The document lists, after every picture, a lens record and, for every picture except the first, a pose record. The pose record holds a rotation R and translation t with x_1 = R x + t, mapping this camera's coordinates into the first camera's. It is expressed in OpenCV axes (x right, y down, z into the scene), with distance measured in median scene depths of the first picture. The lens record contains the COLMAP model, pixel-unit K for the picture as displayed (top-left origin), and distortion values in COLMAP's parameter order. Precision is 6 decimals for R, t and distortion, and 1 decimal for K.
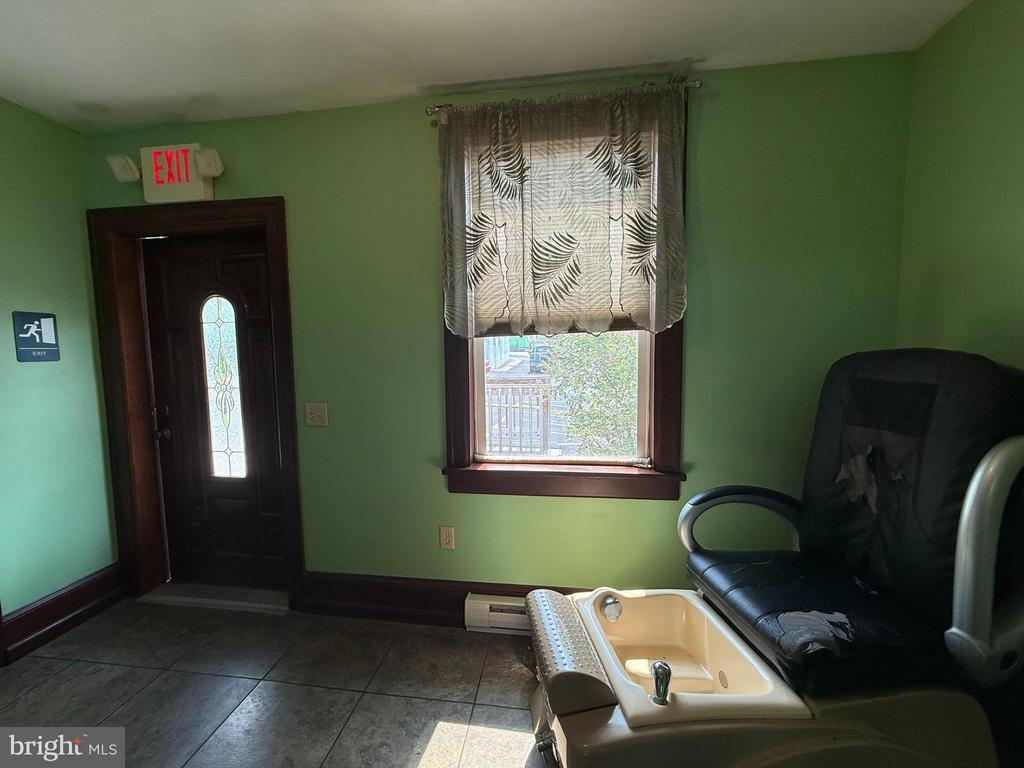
lens RADIAL K [[406.6, 0, 511.2], [0, 406.6, 388.0], [0, 0, 1]] dist [0.001562, -0.000740]
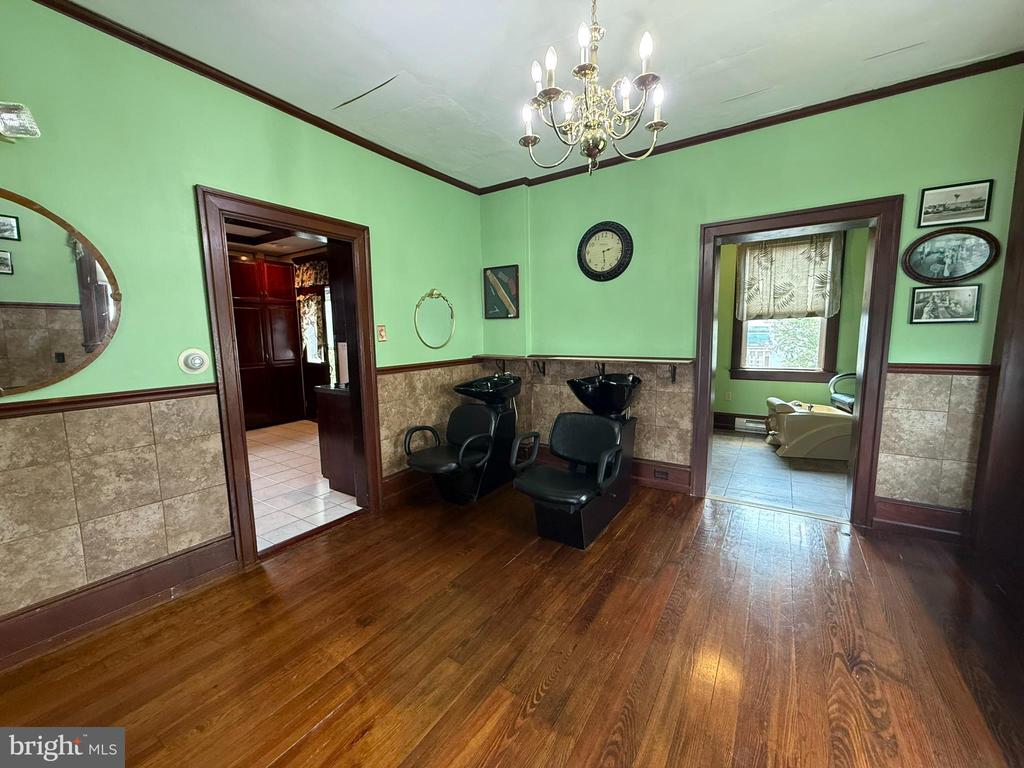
lens RADIAL K [[406.6, 0, 506.4], [0, 406.6, 379.1], [0, 0, 1]] dist [0.001562, -0.000740]
pose [[0.891023, 0.052801, -0.450876, -0.292507], [-0.043189, 0.998567, 0.031590, 0.271199], [0.451898, -0.008675, 0.892027, -2.326842]]
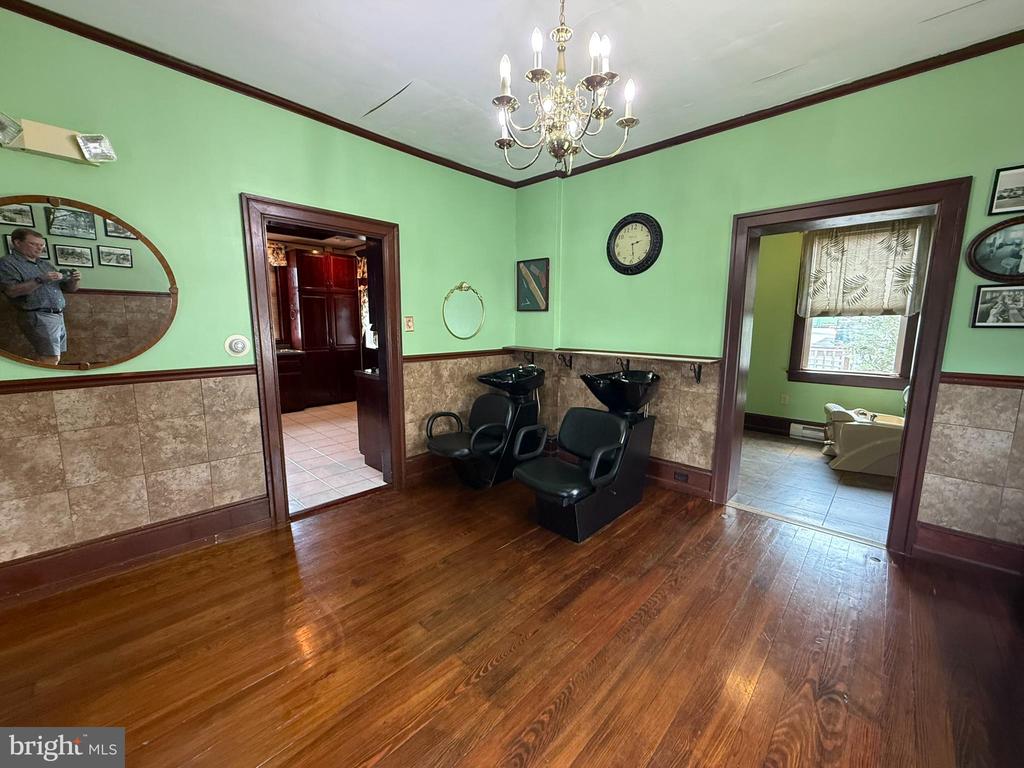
lens RADIAL K [[406.6, 0, 507.9], [0, 406.6, 378.3], [0, 0, 1]] dist [0.001562, -0.000740]
pose [[0.799307, 0.102116, -0.592183, -0.057968], [-0.078049, 0.994750, 0.066187, 0.242056], [0.595833, -0.006685, 0.803081, -2.239286]]
